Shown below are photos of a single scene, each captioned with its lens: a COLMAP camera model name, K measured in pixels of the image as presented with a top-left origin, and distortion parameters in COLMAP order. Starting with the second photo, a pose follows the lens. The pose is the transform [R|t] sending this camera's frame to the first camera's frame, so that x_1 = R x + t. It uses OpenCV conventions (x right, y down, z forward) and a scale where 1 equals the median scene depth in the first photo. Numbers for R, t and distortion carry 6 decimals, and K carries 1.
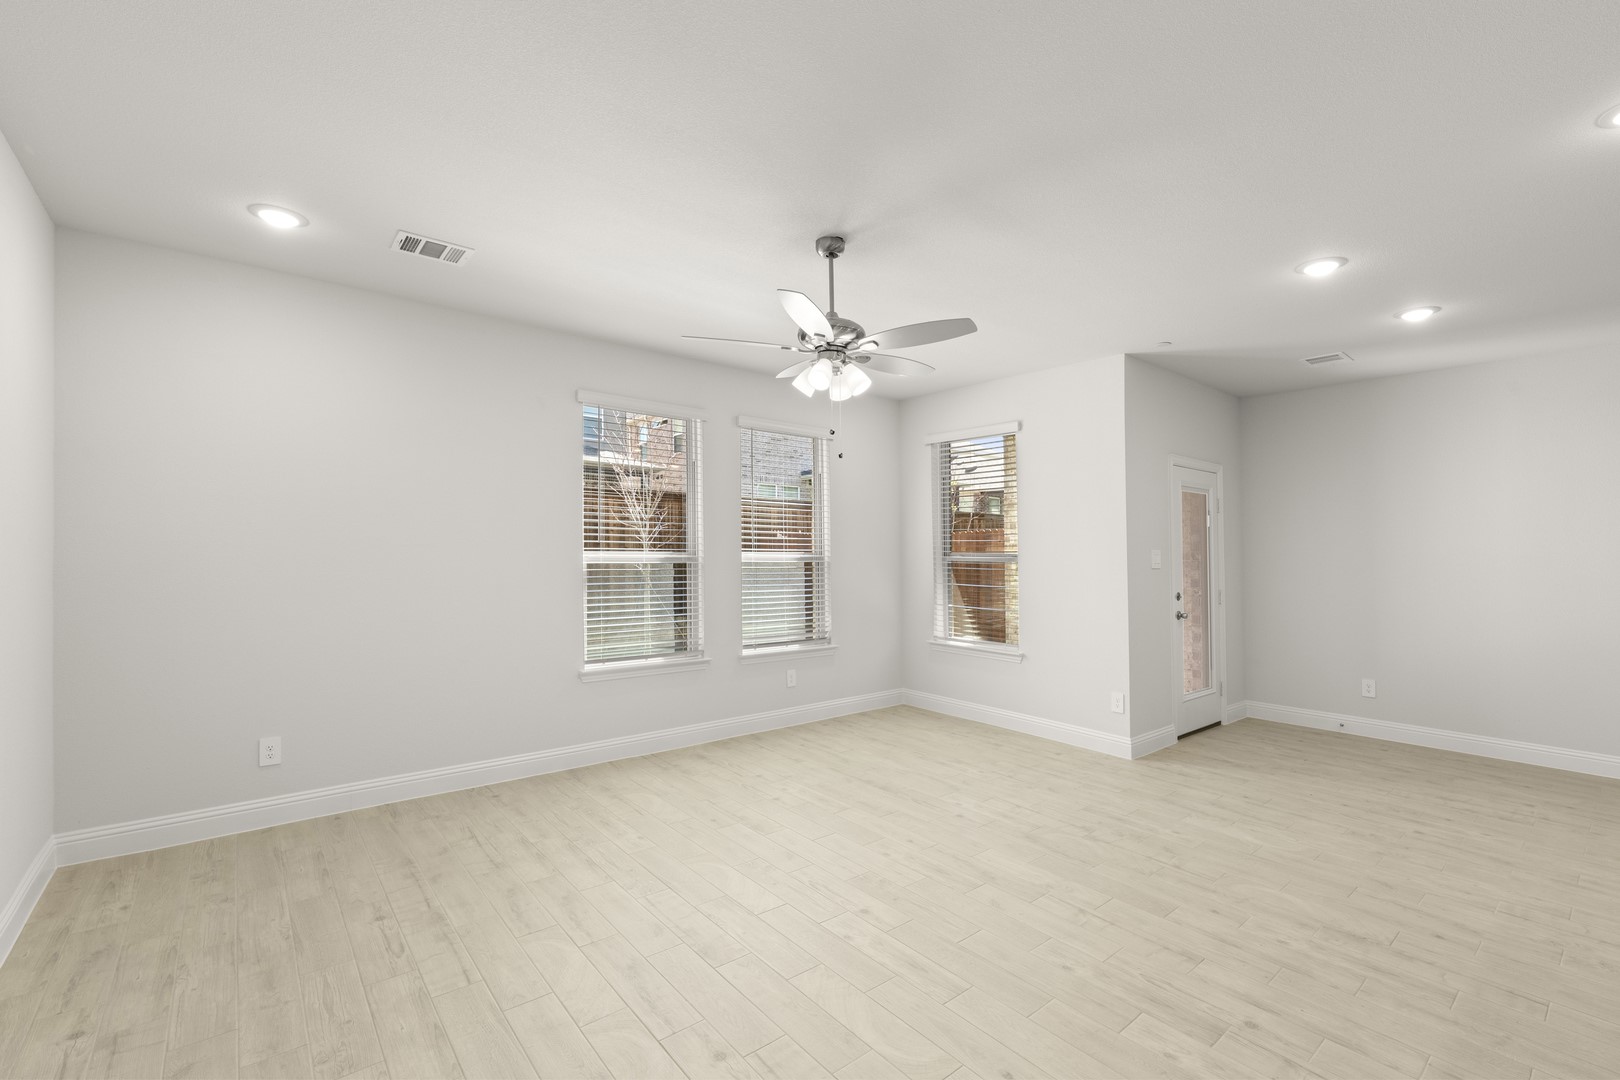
lens RADIAL K [[704.0, 0, 810.0], [0, 704.0, 540.0], [0, 0, 1]] dist [0.001623, -0.000053]
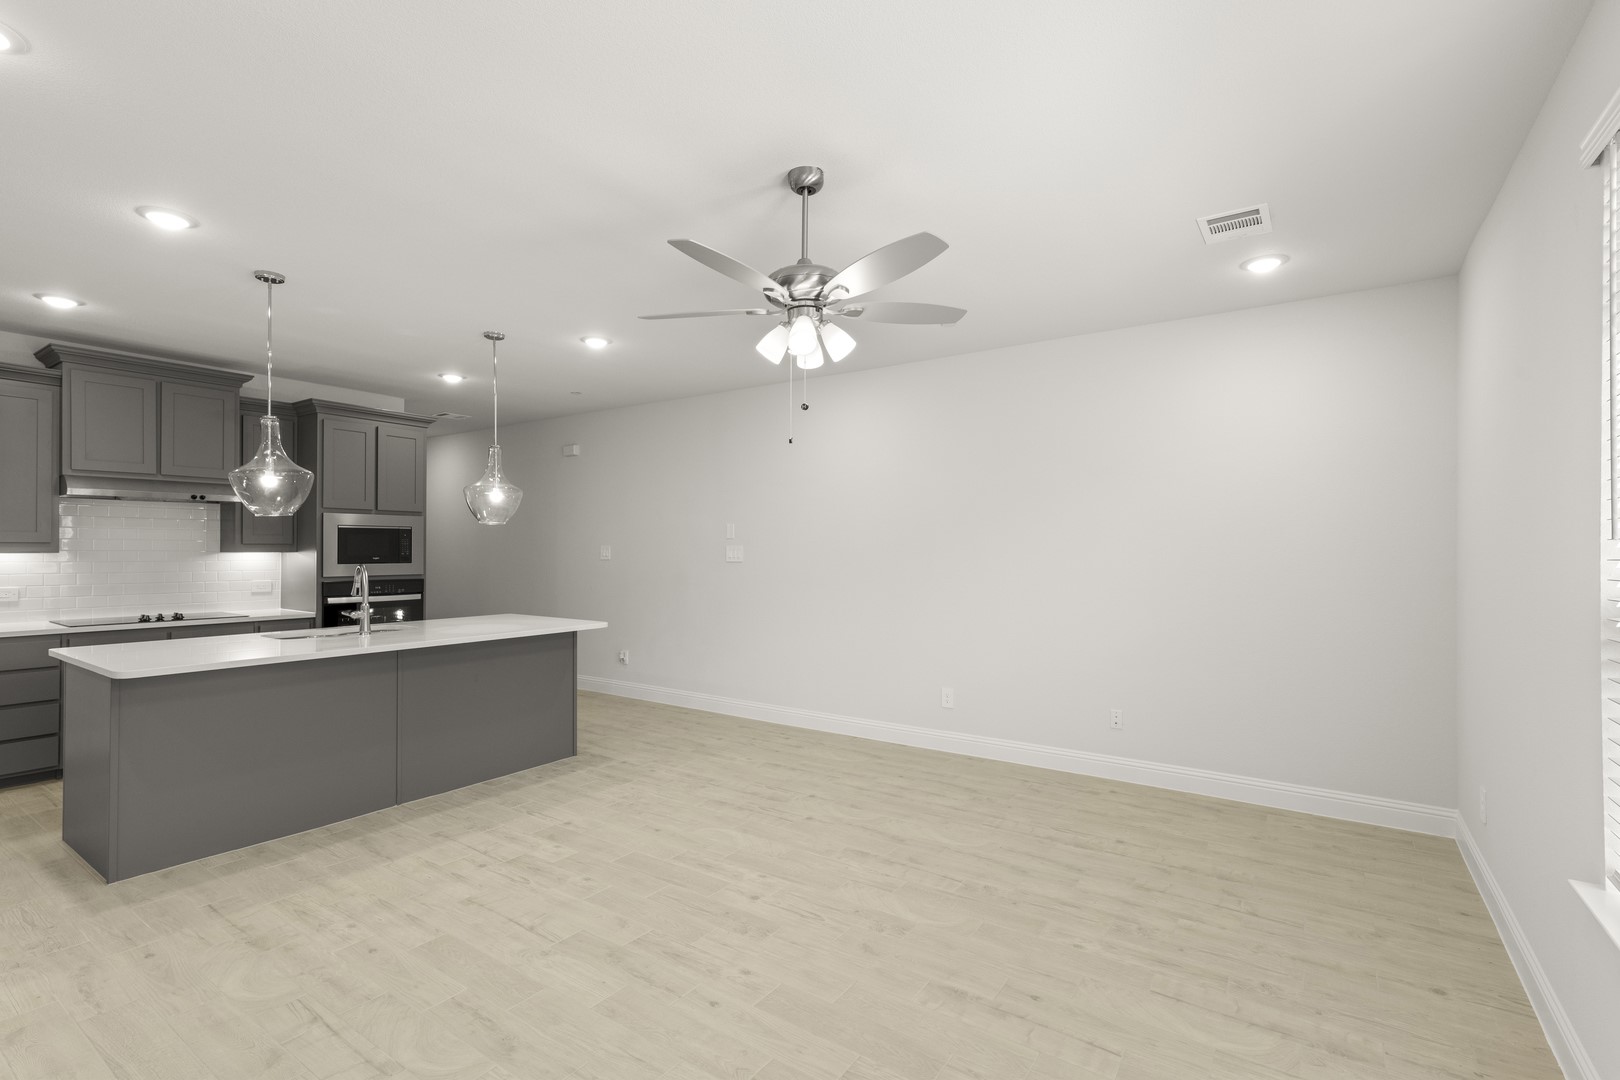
lens RADIAL K [[732.5, 0, 810.0], [0, 732.5, 540.0], [0, 0, 1]] dist [0.001269, 0.000209]
pose [[-0.958901, -0.017518, -0.283199, 0.195754], [-0.009294, 0.999496, -0.030359, 0.018012], [0.283588, -0.026479, -0.958580, 1.287402]]
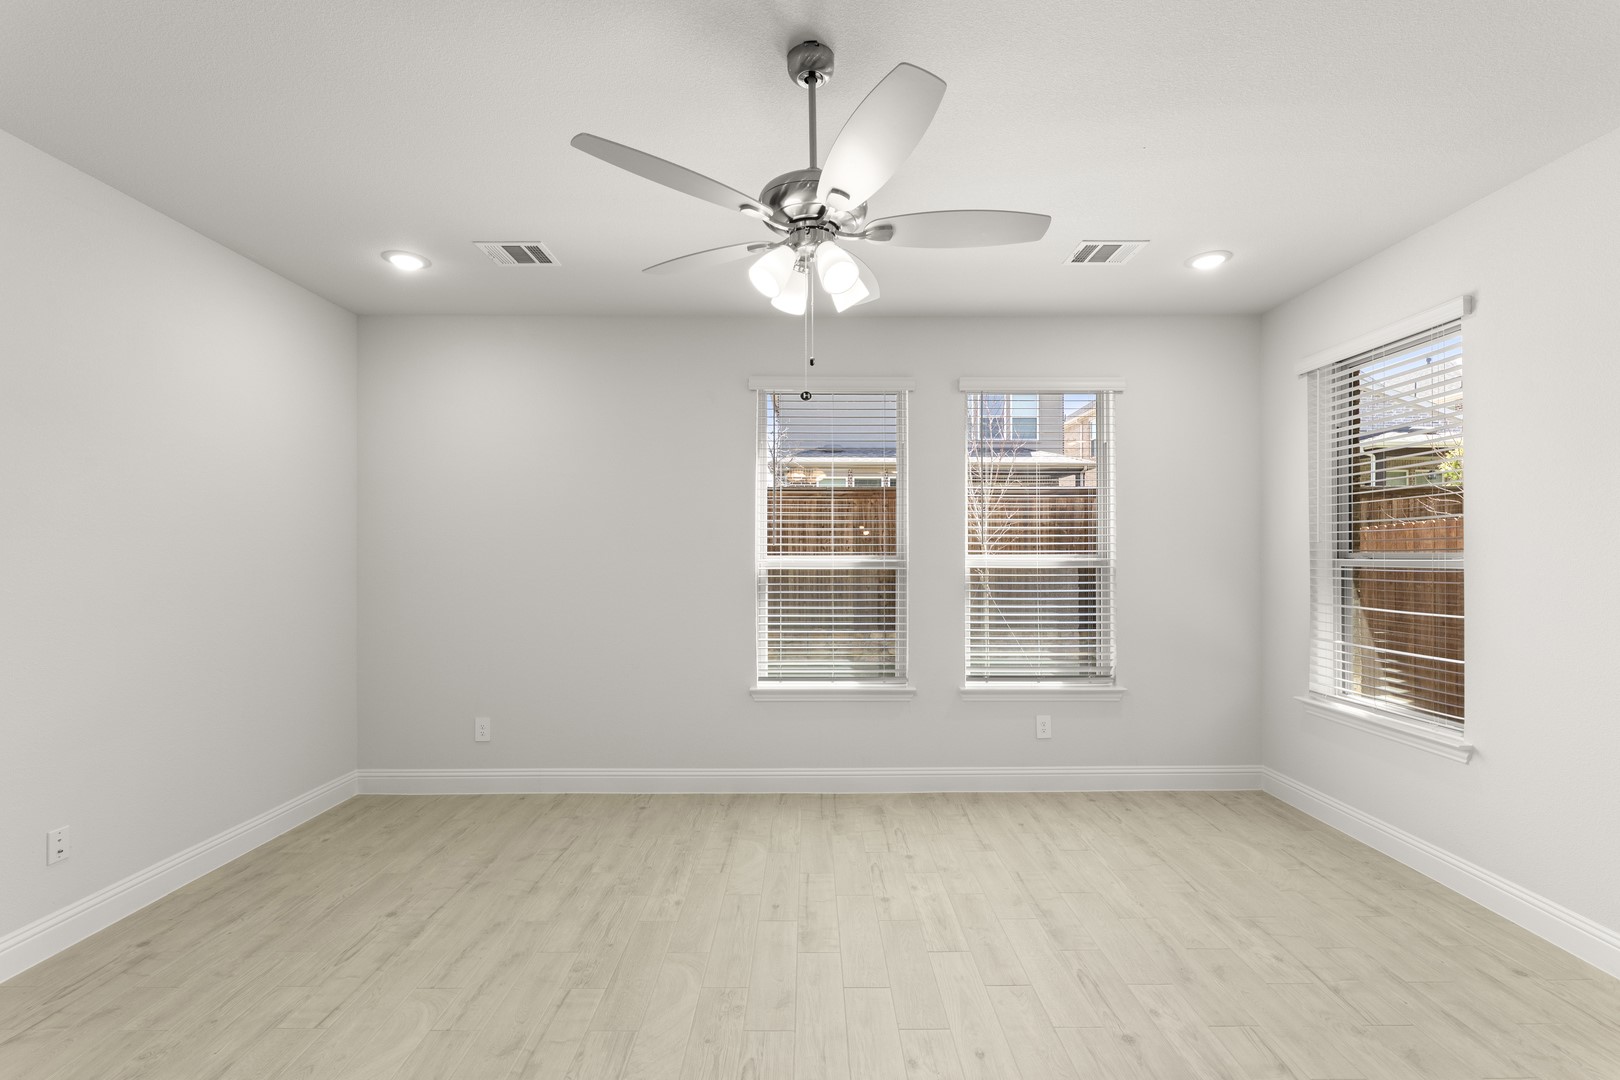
lens RADIAL K [[690.3, 0, 807.4], [0, 690.3, 562.6], [0, 0, 1]] dist [0.000150, 0.000135]
pose [[0.773753, -0.002246, -0.633483, 0.300528], [0.018873, 0.999632, 0.019508, 0.009086], [0.633206, -0.027050, 0.773510, 0.371991]]
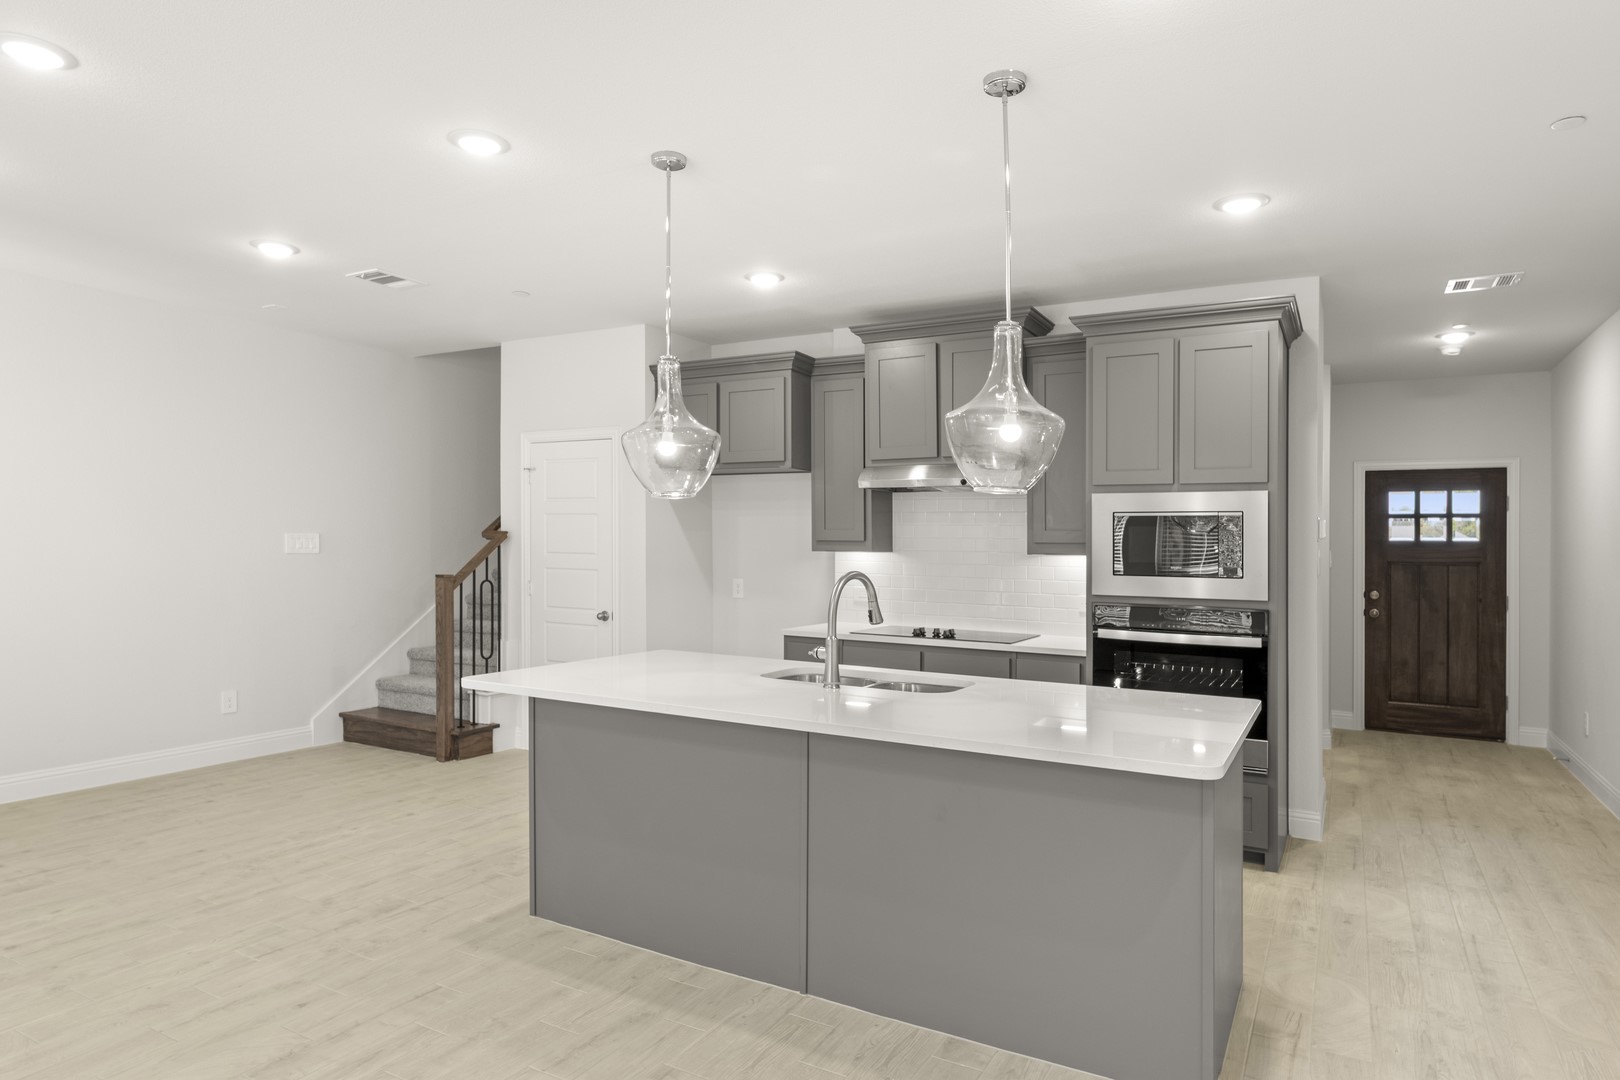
lens RADIAL K [[936.9, 0, 833.0], [0, 936.9, 541.2], [0, 0, 1]] dist [-0.002598, -0.000495]
pose [[-0.376838, -0.009703, 0.926228, -0.195785], [-0.033579, 0.999431, -0.003192, 0.005786], [-0.925670, -0.032304, -0.376950, 0.501135]]
